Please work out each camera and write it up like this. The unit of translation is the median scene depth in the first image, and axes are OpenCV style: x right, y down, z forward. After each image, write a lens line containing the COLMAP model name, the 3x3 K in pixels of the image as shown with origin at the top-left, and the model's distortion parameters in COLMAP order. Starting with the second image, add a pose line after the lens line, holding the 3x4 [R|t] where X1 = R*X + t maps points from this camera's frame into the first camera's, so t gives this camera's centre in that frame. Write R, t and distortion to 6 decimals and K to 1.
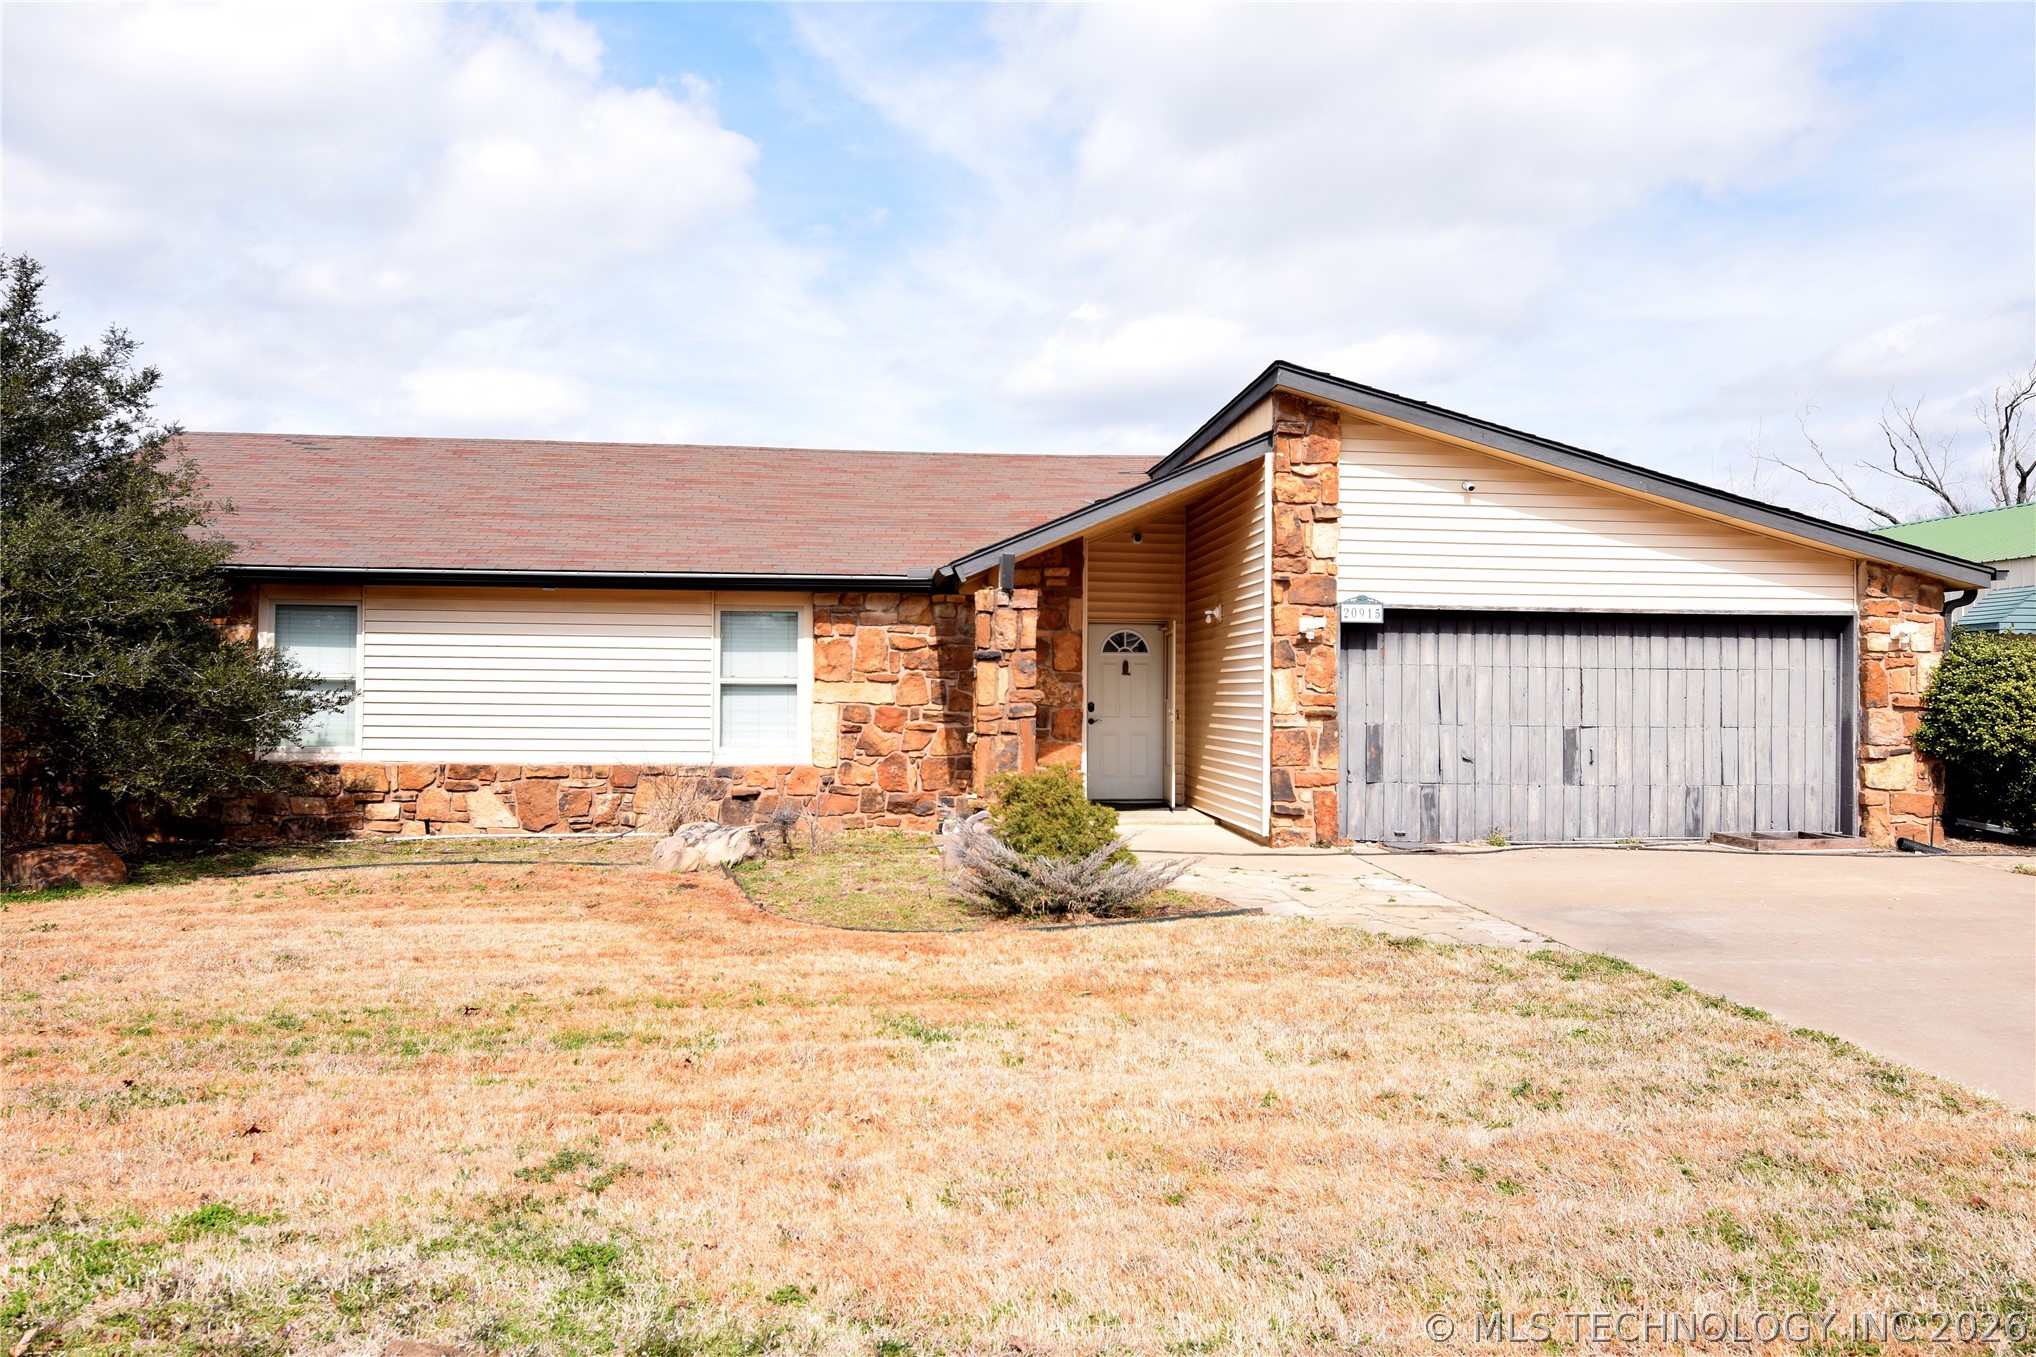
lens RADIAL K [[1403.0, 0, 1018.0], [0, 1403.0, 678.5], [0, 0, 1]] dist [0.005767, -0.023040]
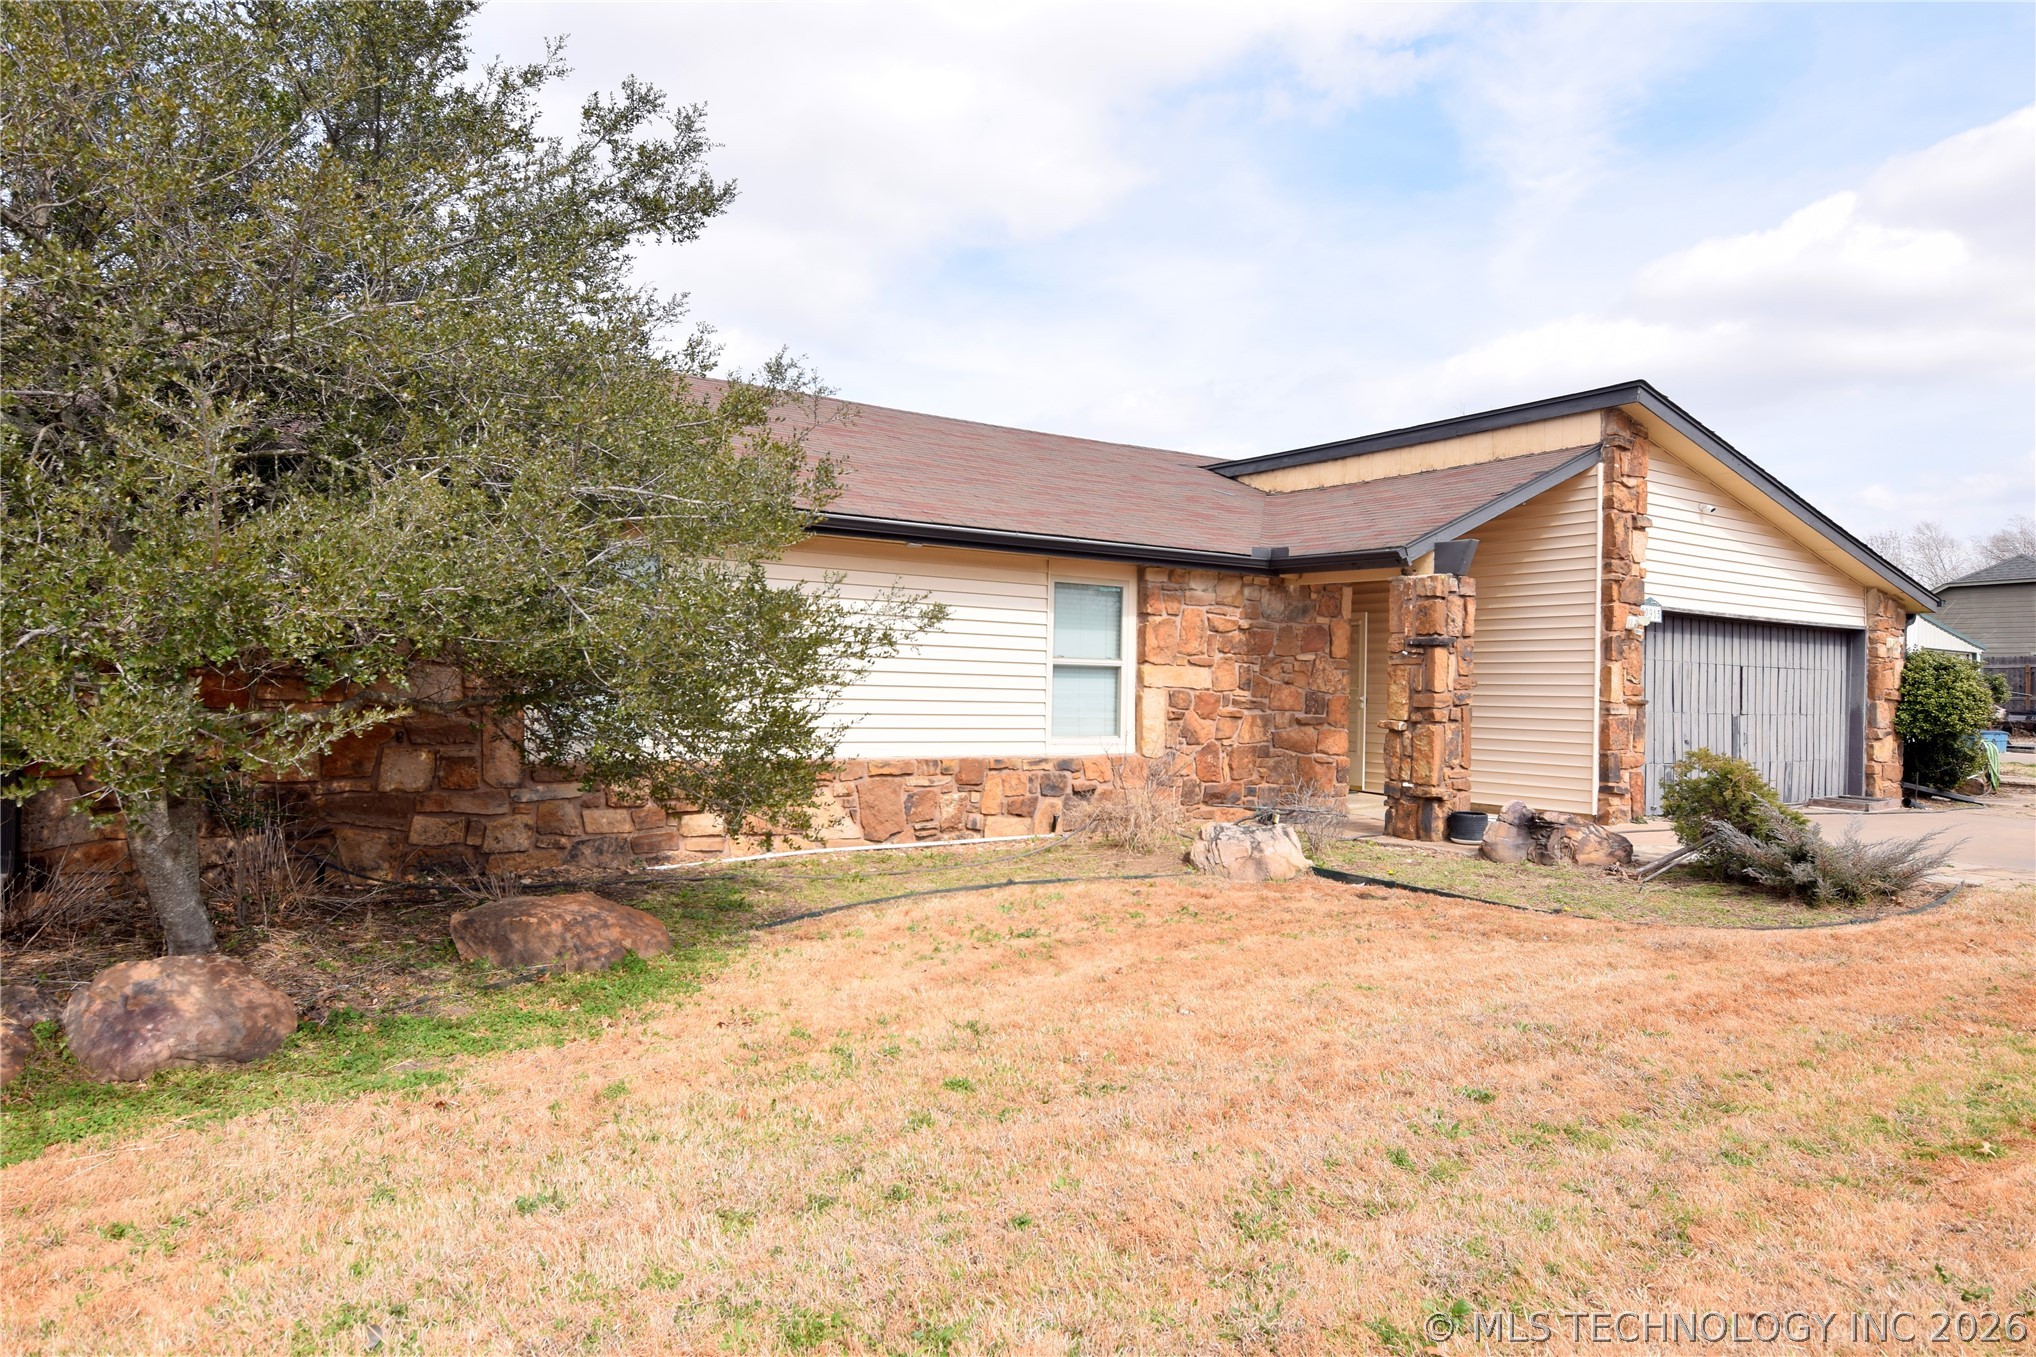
lens RADIAL K [[1268.9, 0, 1017.9], [0, 1268.9, 671.1], [0, 0, 1]] dist [-0.006875, -0.001499]
pose [[0.880391, 0.017362, 0.473931, -0.658684], [-0.018215, 0.999830, -0.002790, 0.011483], [-0.473899, -0.006176, 0.880558, 0.335190]]
